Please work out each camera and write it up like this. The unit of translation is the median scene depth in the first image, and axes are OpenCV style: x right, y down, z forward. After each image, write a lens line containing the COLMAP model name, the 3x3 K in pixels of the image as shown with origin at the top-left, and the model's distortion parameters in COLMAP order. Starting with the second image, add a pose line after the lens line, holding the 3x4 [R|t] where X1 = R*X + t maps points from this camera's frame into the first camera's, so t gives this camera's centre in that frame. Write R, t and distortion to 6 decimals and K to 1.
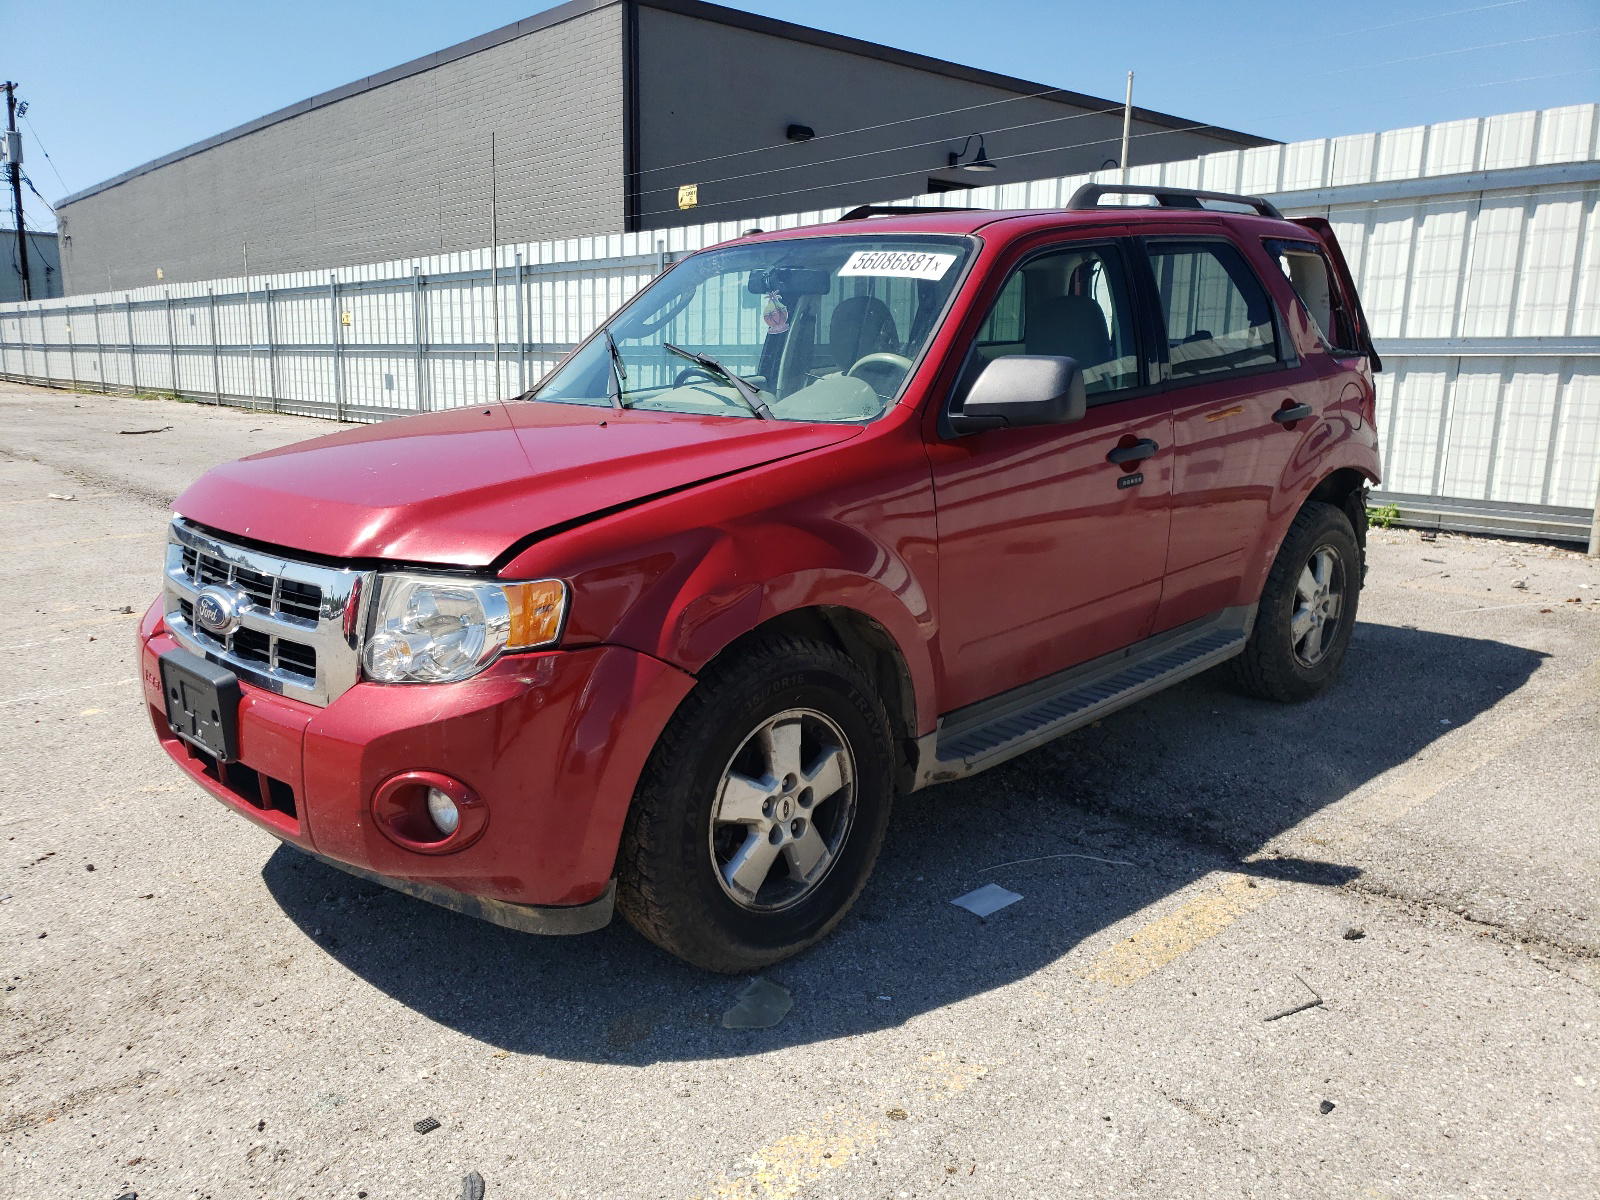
lens RADIAL K [[1225.6, 0, 800.0], [0, 1225.6, 600.0], [0, 0, 1]] dist [0.027124, 0.001950]
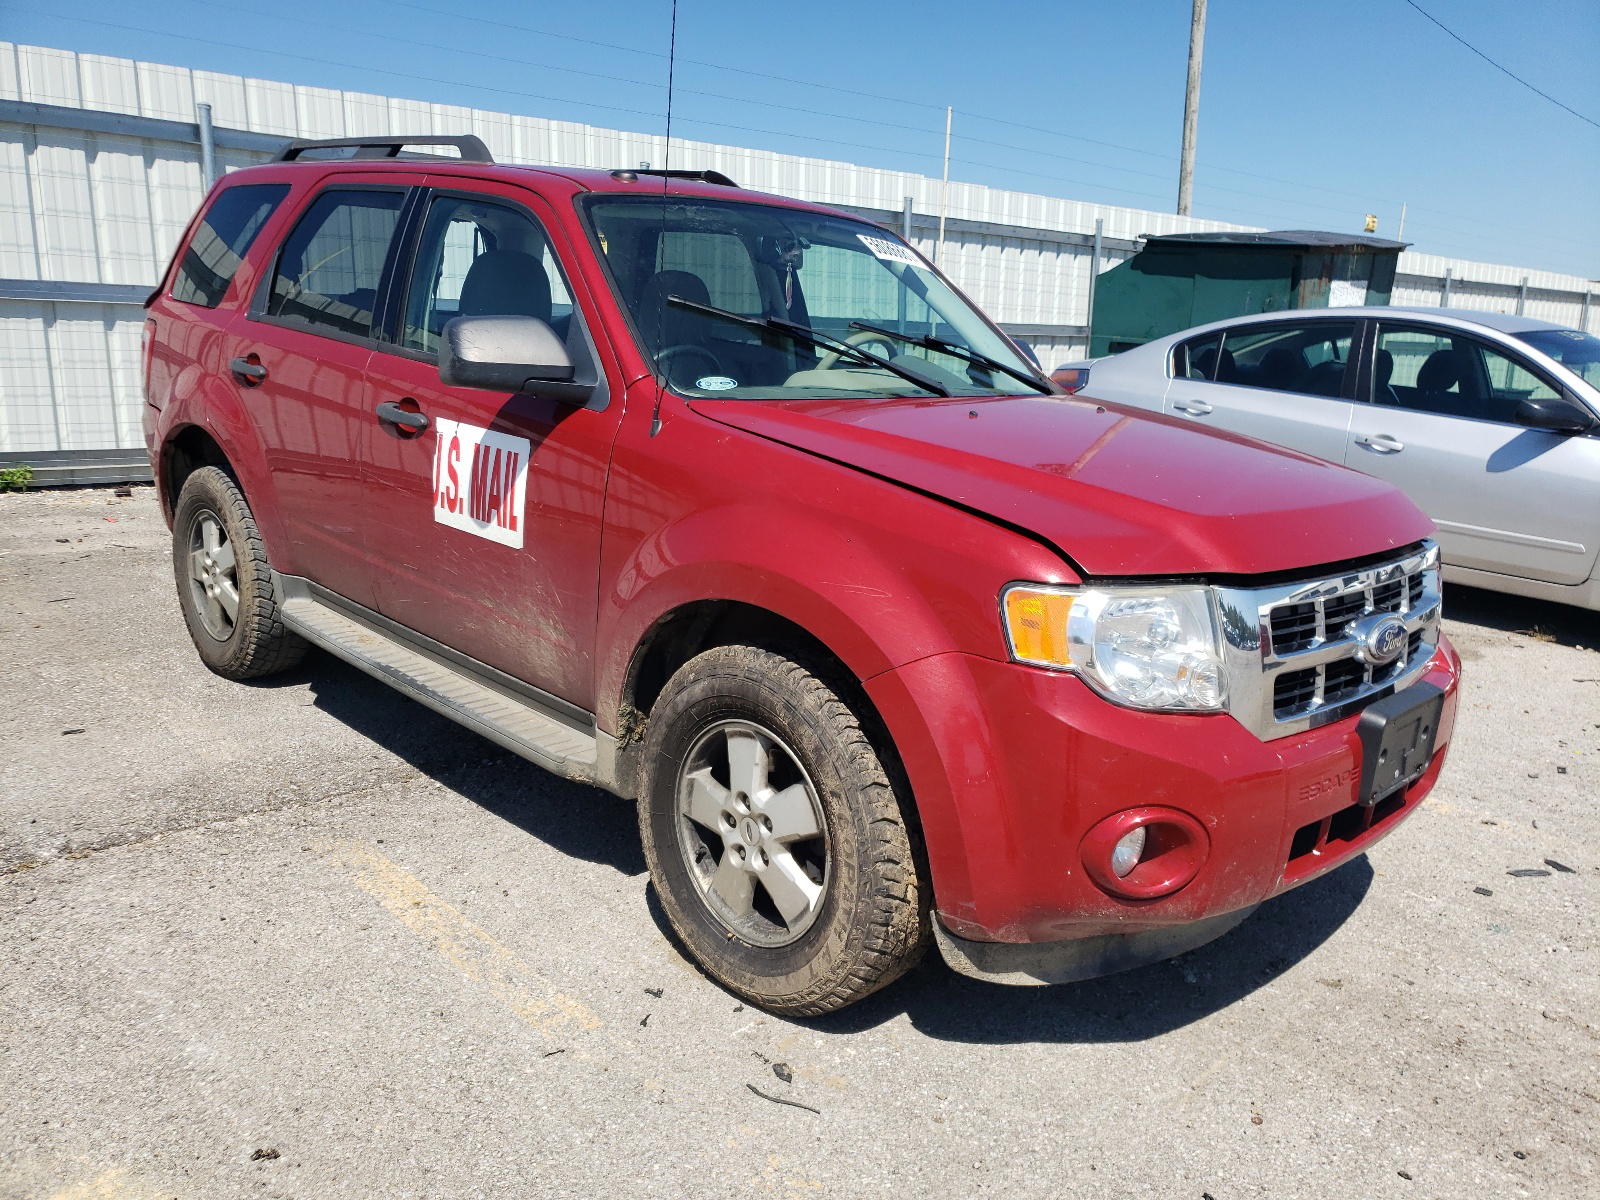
lens RADIAL K [[1214.8, 0, 800.0], [0, 1214.8, 600.0], [0, 0, 1]] dist [0.006932, -0.000201]
pose [[0.017198, -0.228119, 0.973481, -0.753065], [0.168280, 0.960397, 0.222080, -0.161380], [-0.985589, 0.159998, 0.054904, 0.770024]]
